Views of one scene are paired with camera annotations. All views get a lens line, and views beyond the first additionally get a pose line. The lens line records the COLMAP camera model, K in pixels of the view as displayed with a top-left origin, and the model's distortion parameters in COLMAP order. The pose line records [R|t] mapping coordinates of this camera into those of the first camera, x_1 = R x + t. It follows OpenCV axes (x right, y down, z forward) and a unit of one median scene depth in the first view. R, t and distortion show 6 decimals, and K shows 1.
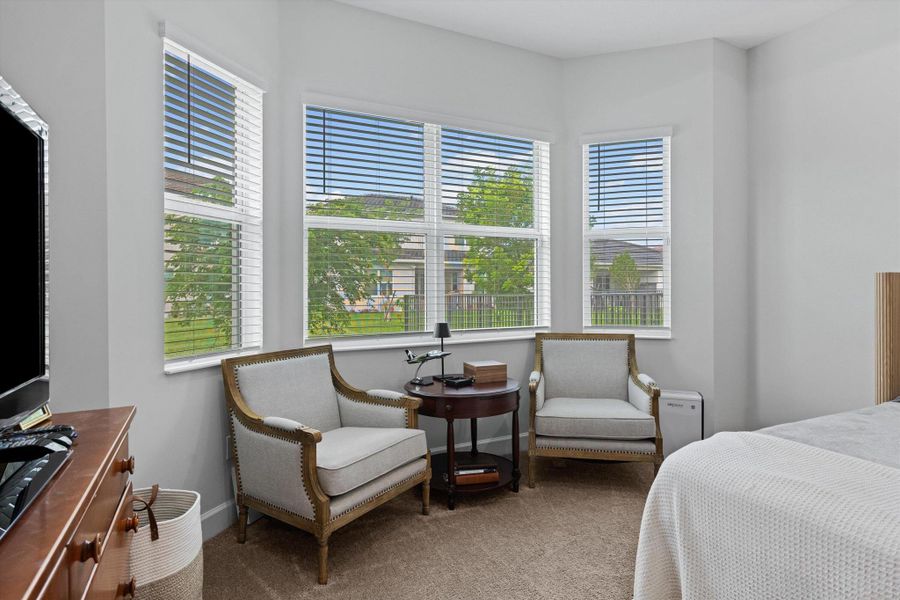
lens RADIAL K [[491.2, 0, 448.3], [0, 491.2, 284.4], [0, 0, 1]] dist [-0.001039, 0.000035]
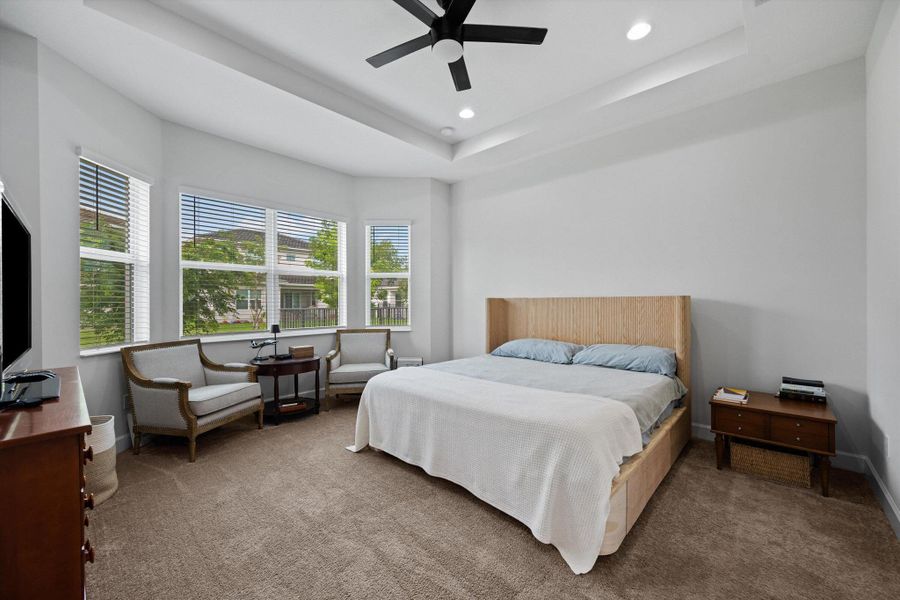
lens RADIAL K [[356.5, 0, 451.1], [0, 356.5, 302.1], [0, 0, 1]] dist [-0.001361, -0.000045]
pose [[0.933126, 0.001169, 0.359549, 0.120911], [-0.002220, 0.999994, 0.002510, -0.006803], [-0.359544, -0.003140, 0.933123, -0.427085]]
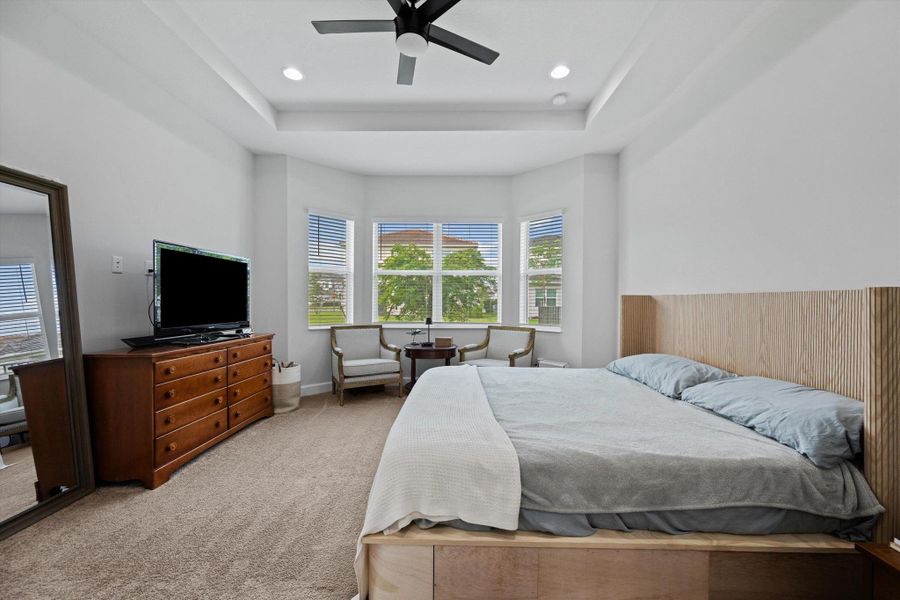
lens RADIAL K [[356.5, 0, 451.1], [0, 356.5, 302.1], [0, 0, 1]] dist [-0.001361, -0.000045]
pose [[0.887579, 0.012035, -0.460499, 0.827359], [-0.007678, 0.999906, 0.011333, -0.007273], [0.460592, -0.006523, 0.887588, -0.345698]]
